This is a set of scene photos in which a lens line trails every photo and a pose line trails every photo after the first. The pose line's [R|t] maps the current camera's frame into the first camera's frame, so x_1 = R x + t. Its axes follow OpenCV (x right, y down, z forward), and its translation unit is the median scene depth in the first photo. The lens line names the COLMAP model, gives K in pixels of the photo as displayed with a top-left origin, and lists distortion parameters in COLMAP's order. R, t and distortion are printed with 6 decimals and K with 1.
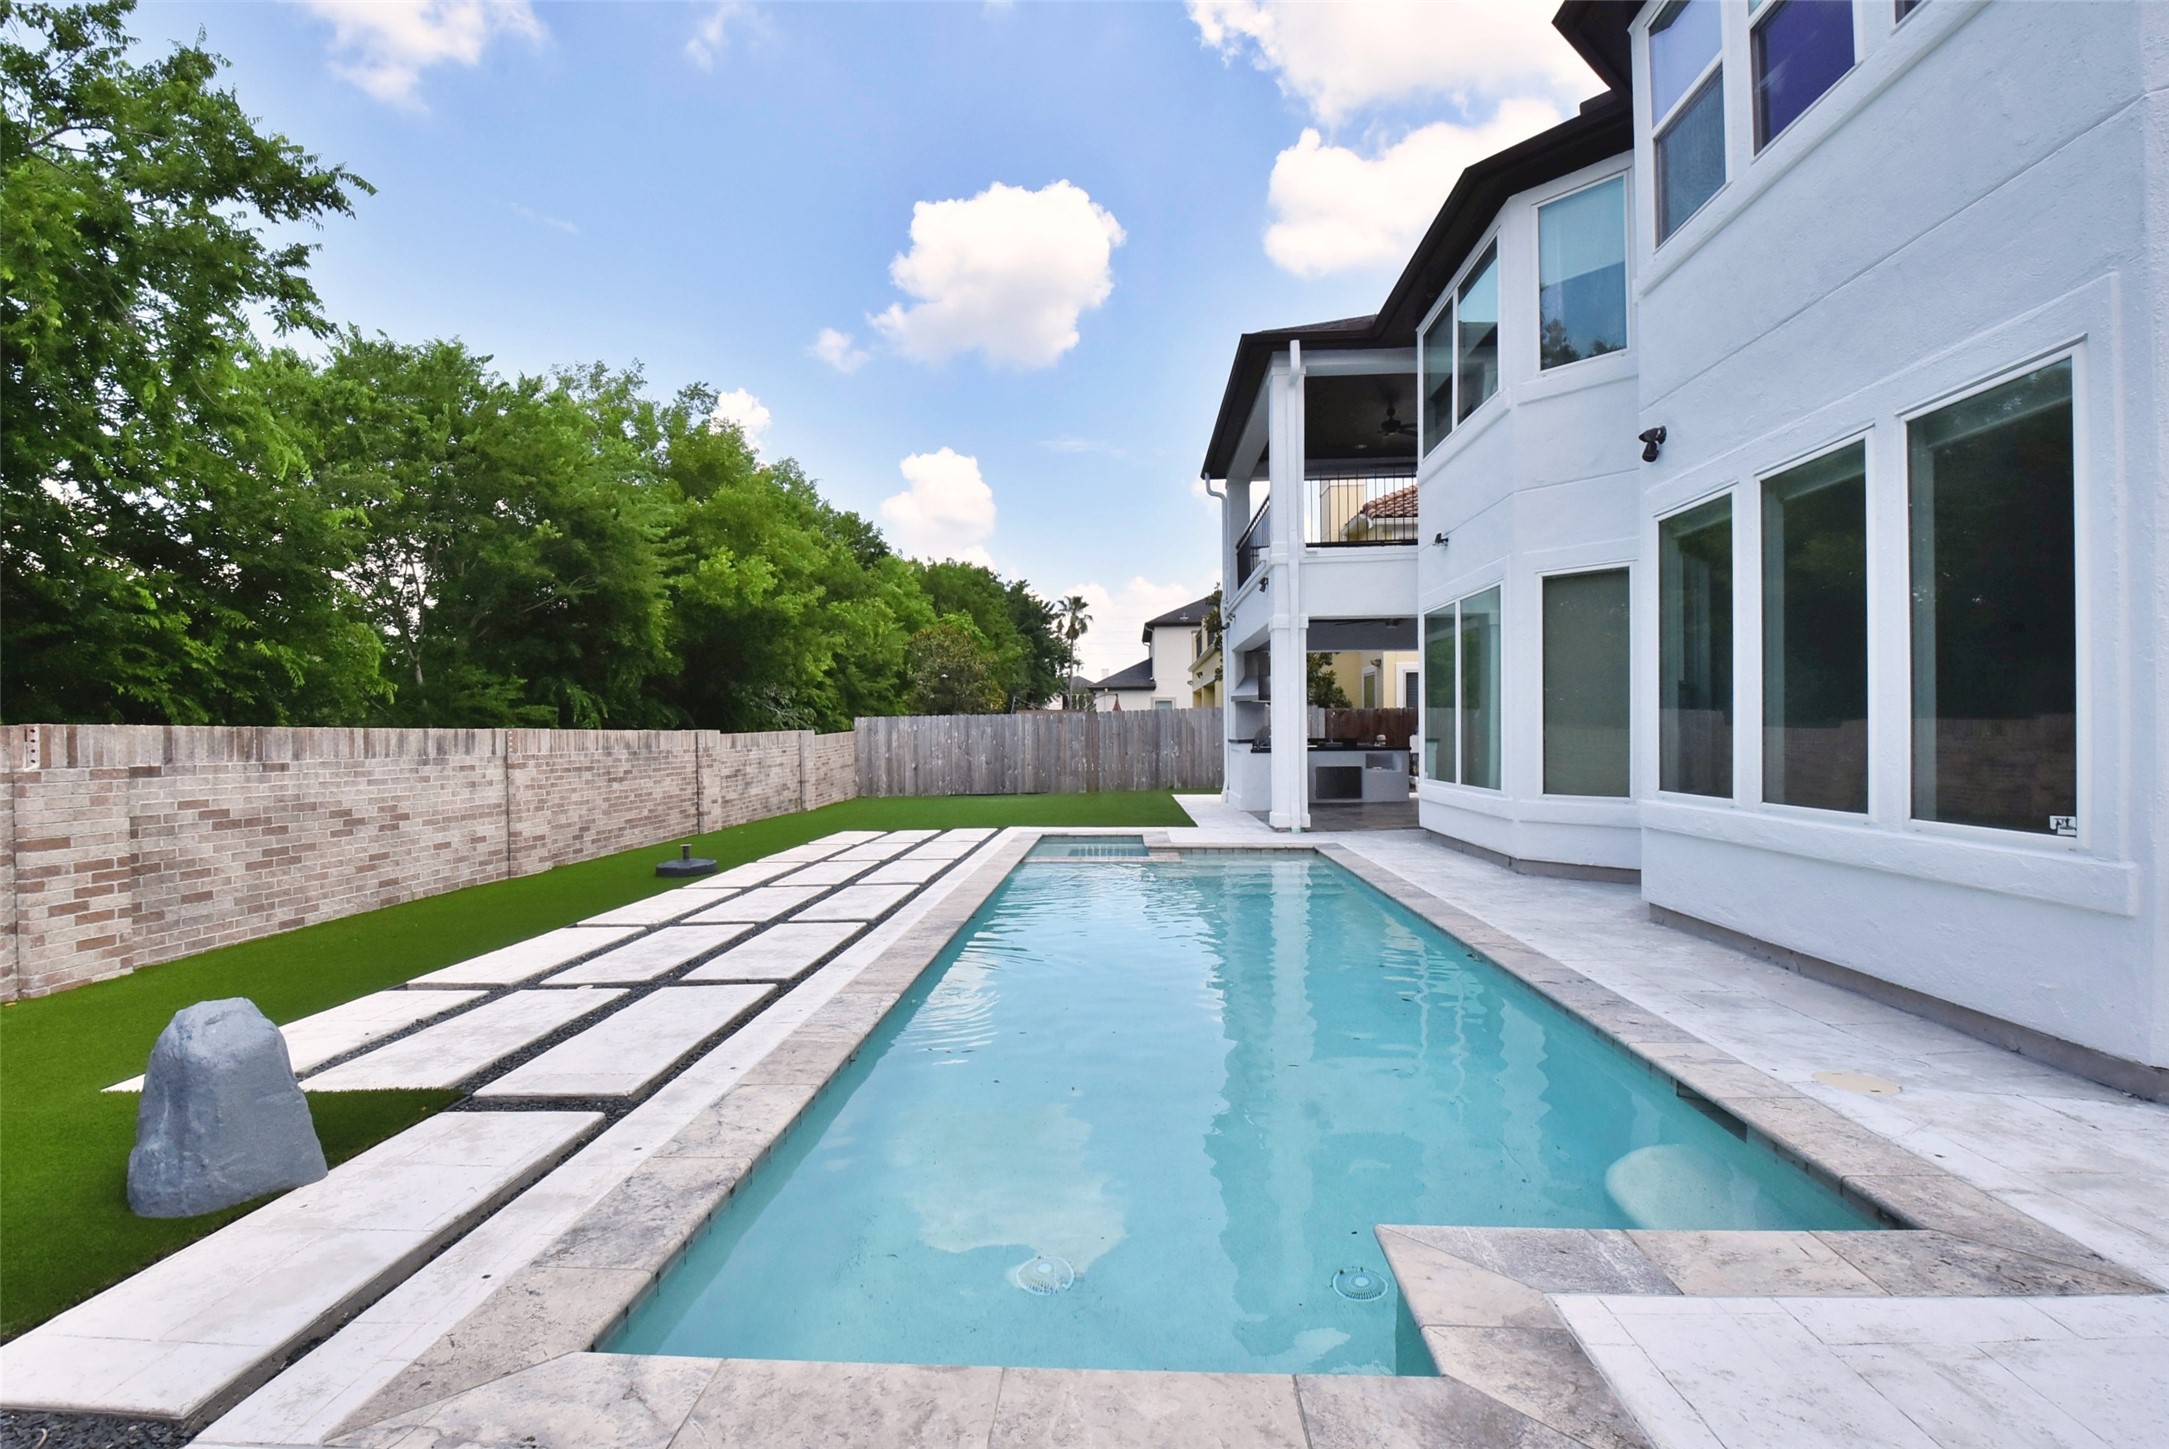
lens RADIAL K [[982.9, 0, 1093.0], [0, 982.9, 728.8], [0, 0, 1]] dist [0.018304, -0.027467]
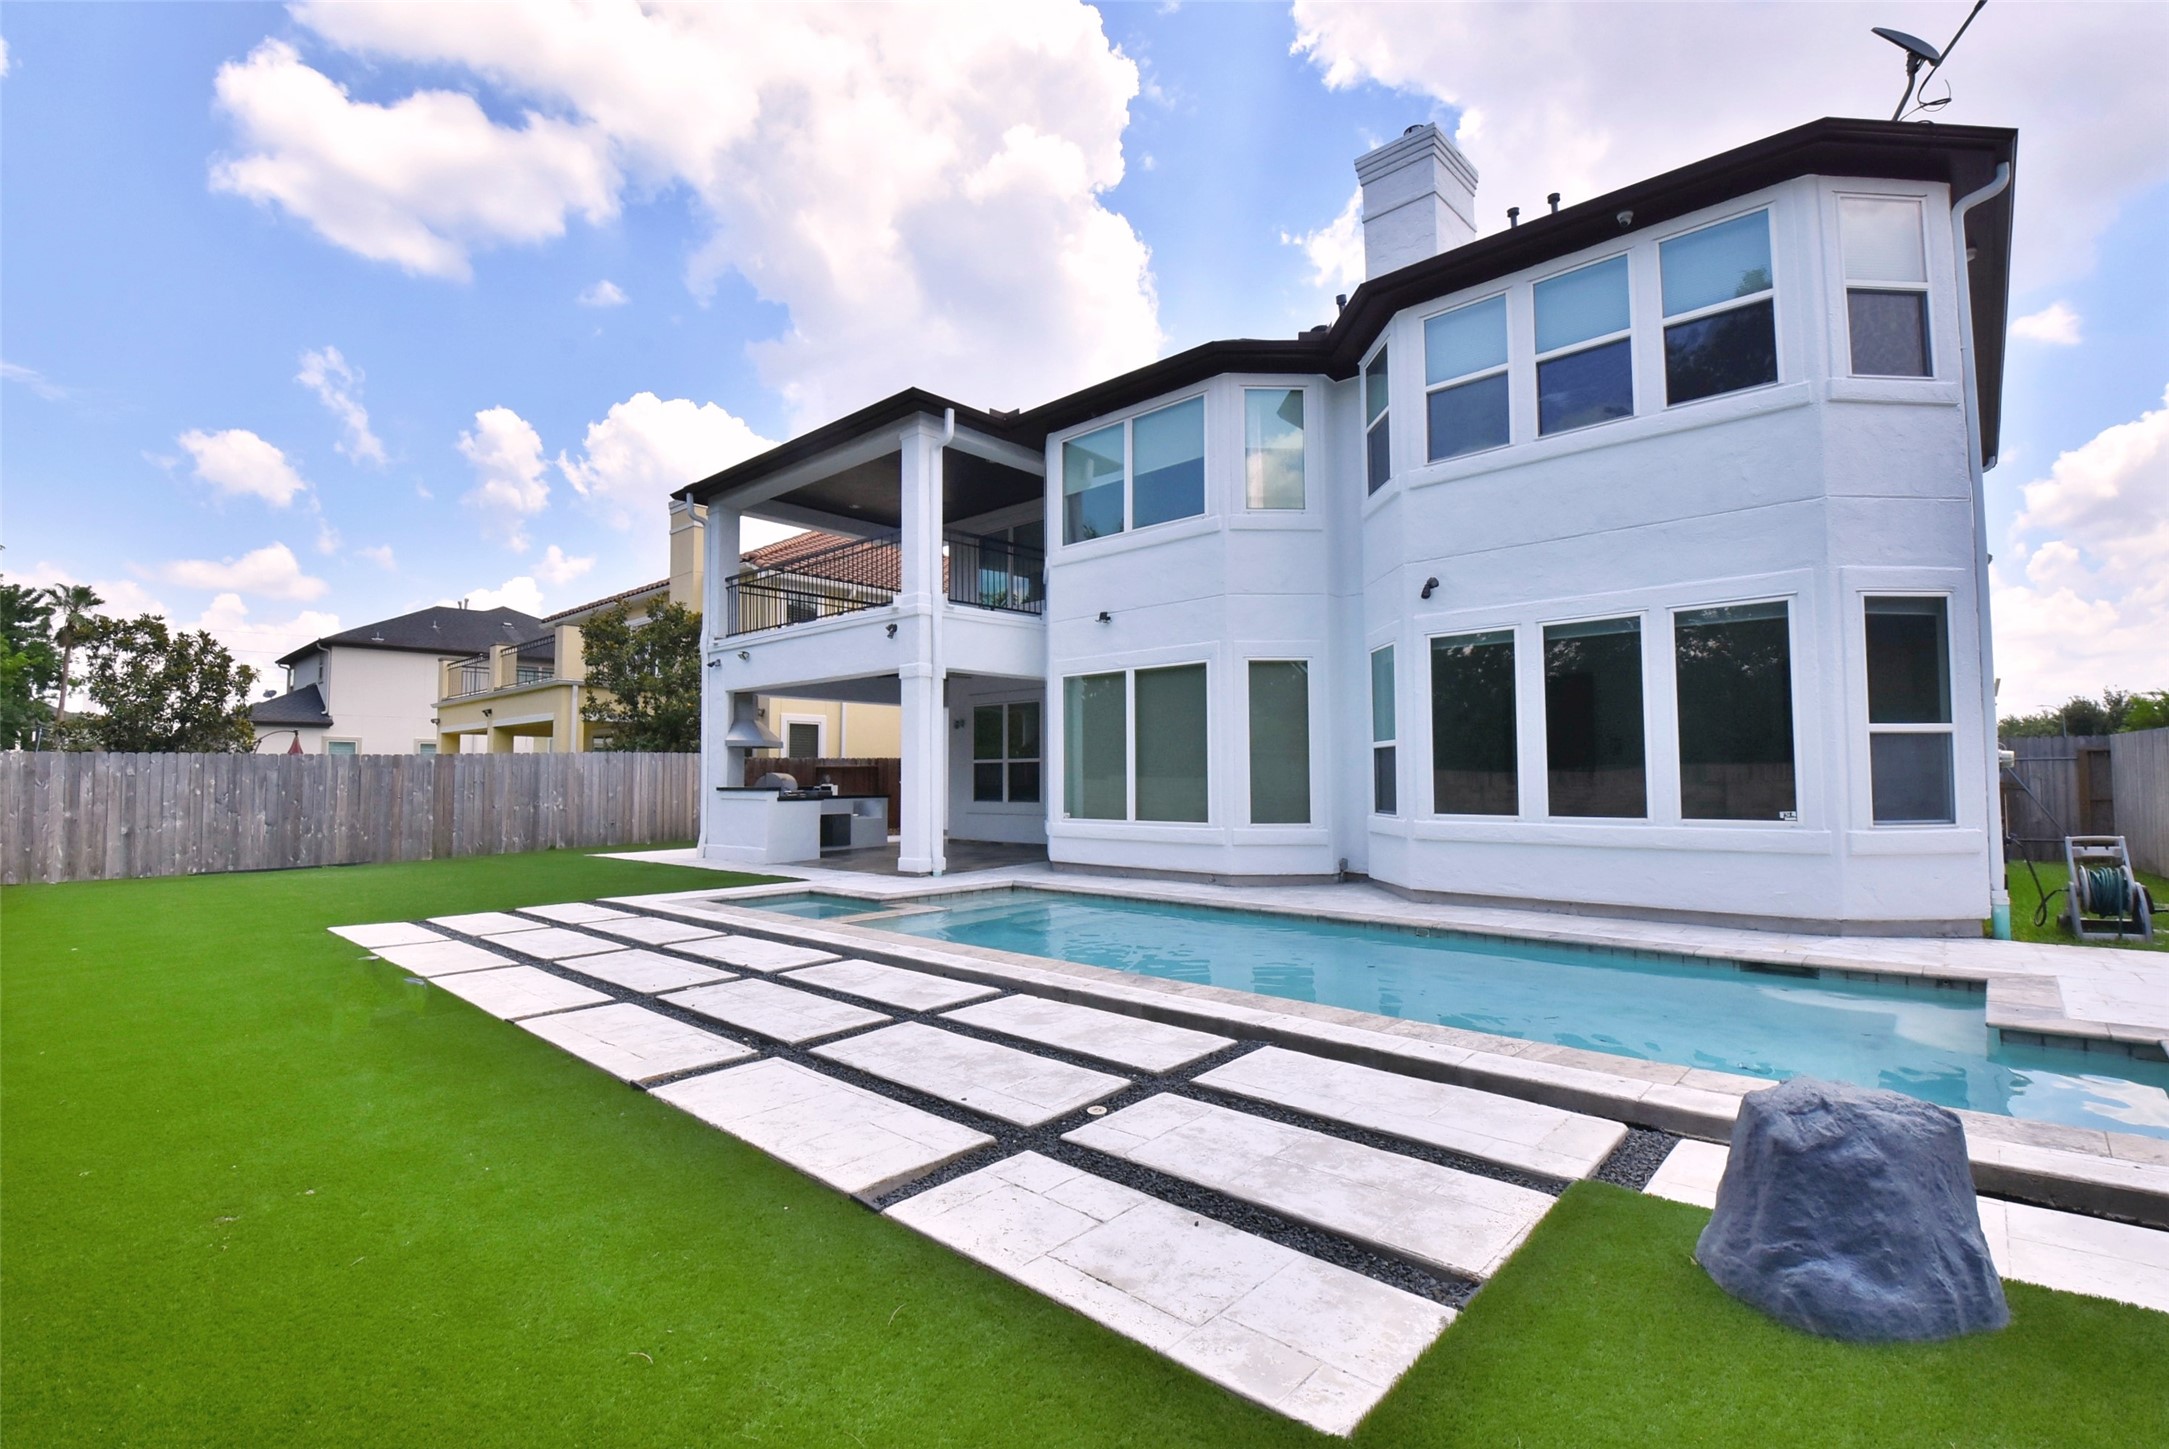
lens RADIAL K [[955.0, 0, 1092.3], [0, 955.0, 724.9], [0, 0, 1]] dist [0.015991, -0.024294]
pose [[0.642466, 0.047879, 0.764817, -0.674441], [-0.002312, 0.998163, -0.060544, 0.012119], [-0.766311, 0.037129, 0.641396, 0.337566]]
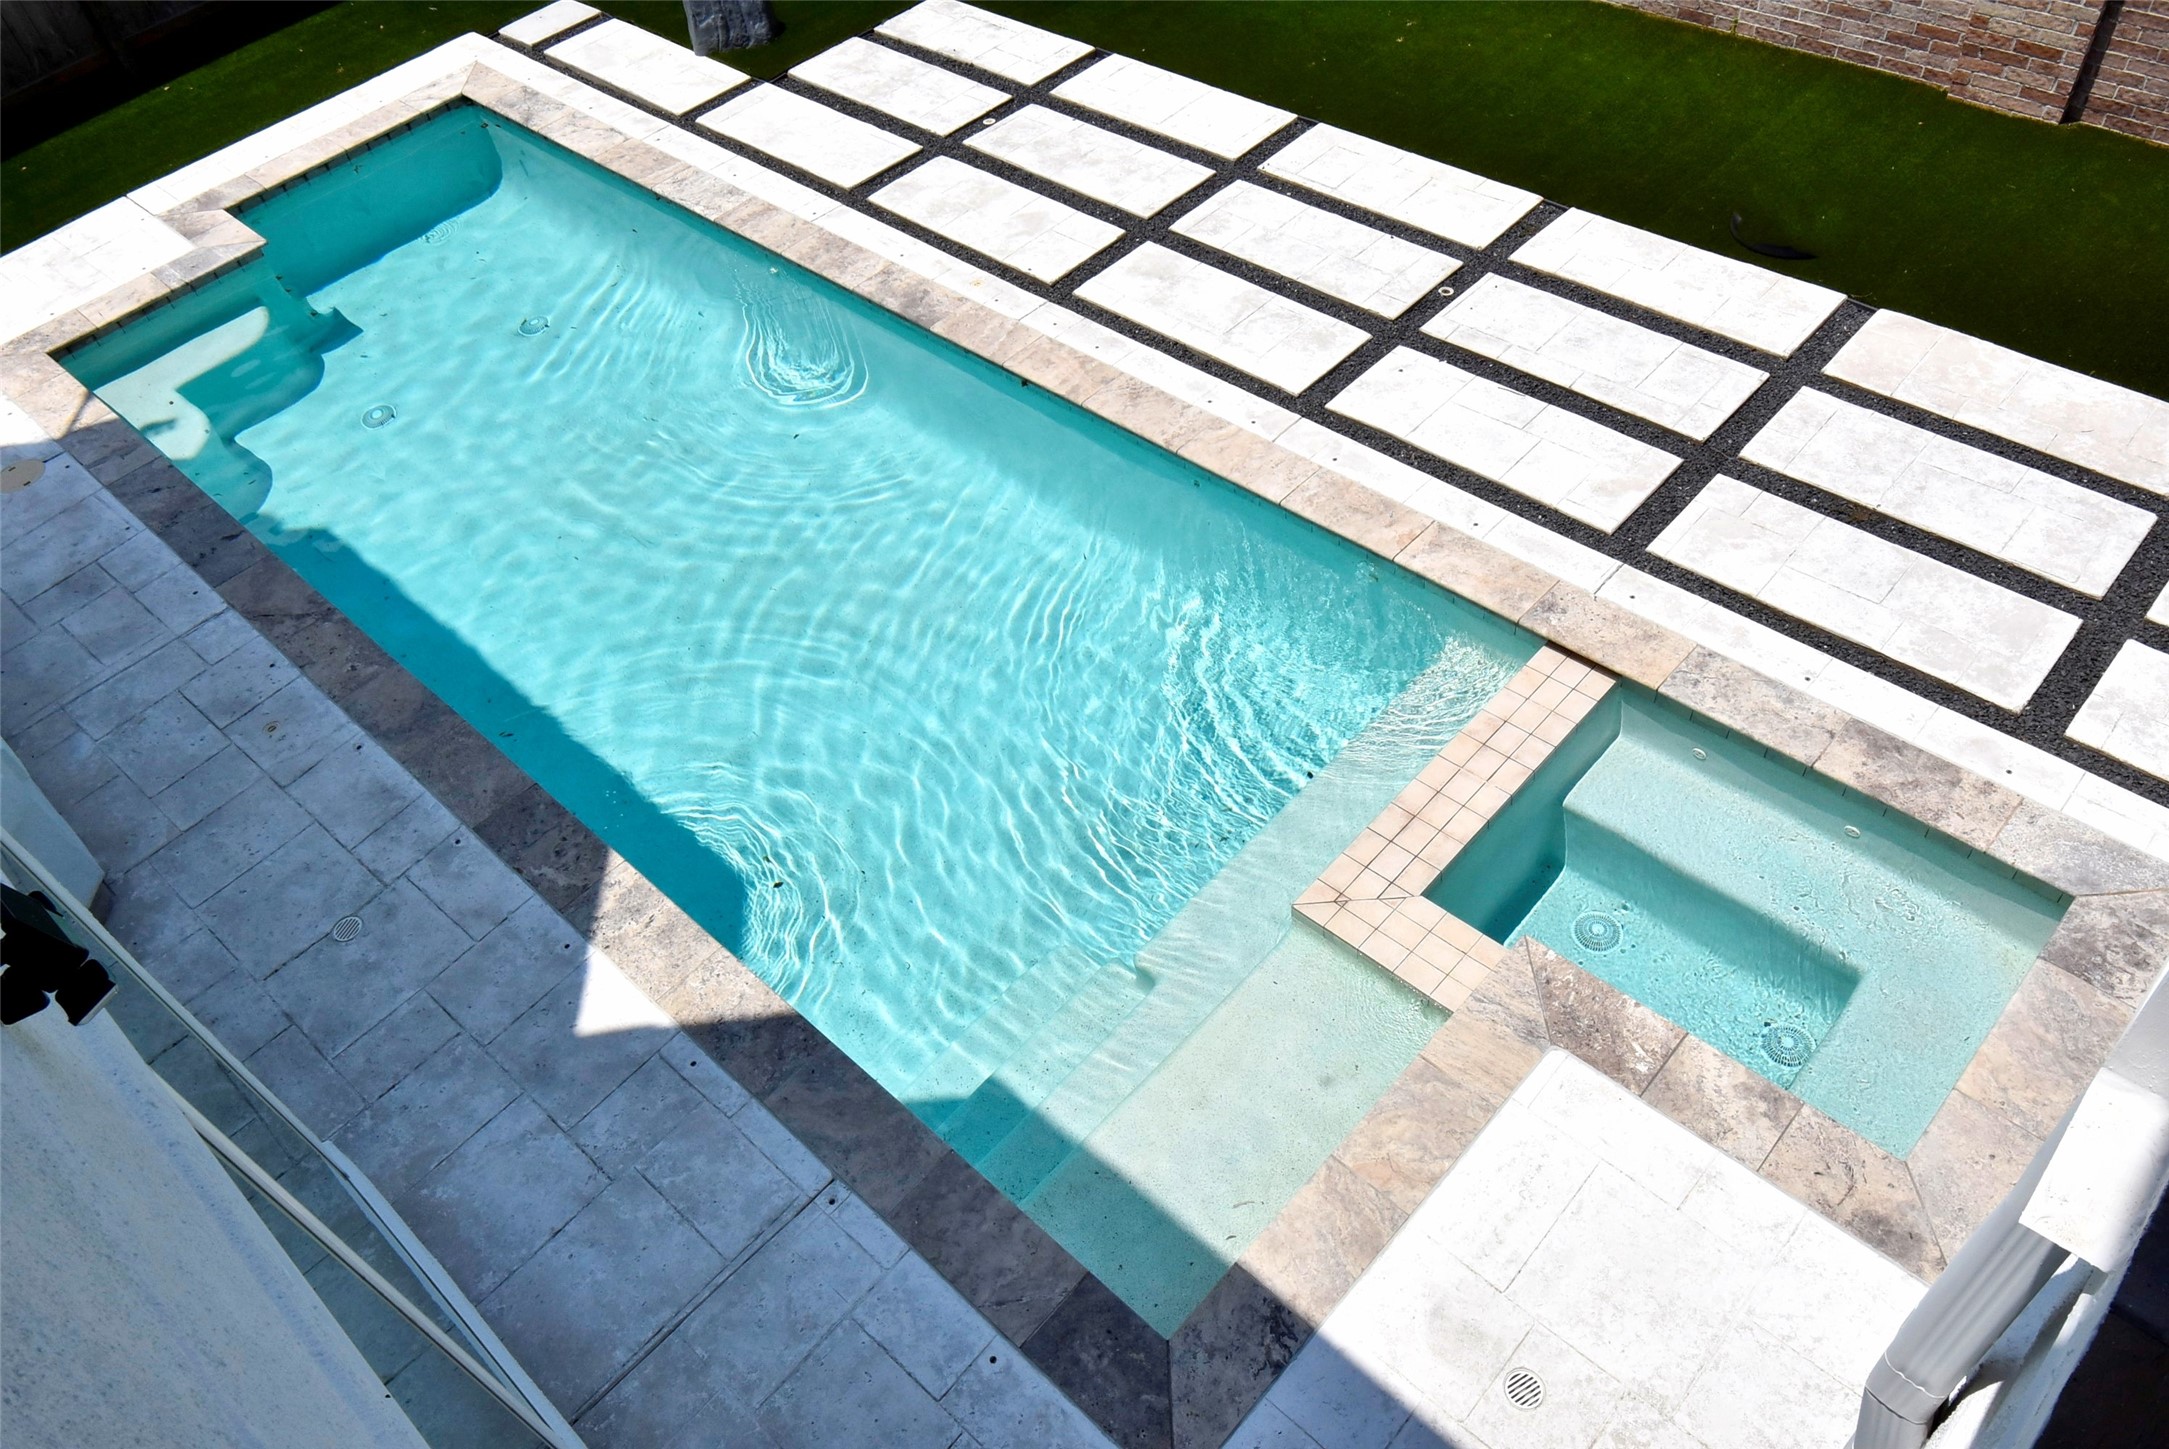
lens RADIAL K [[1591.3, 0, 1092.9], [0, 1591.3, 715.9], [0, 0, 1]] dist [0.003602, 0.000626]
pose [[-0.649603, 0.617266, -0.443845, 0.415981], [0.112521, 0.655424, 0.746832, -0.412437], [0.751901, 0.435203, -0.495220, 1.452401]]
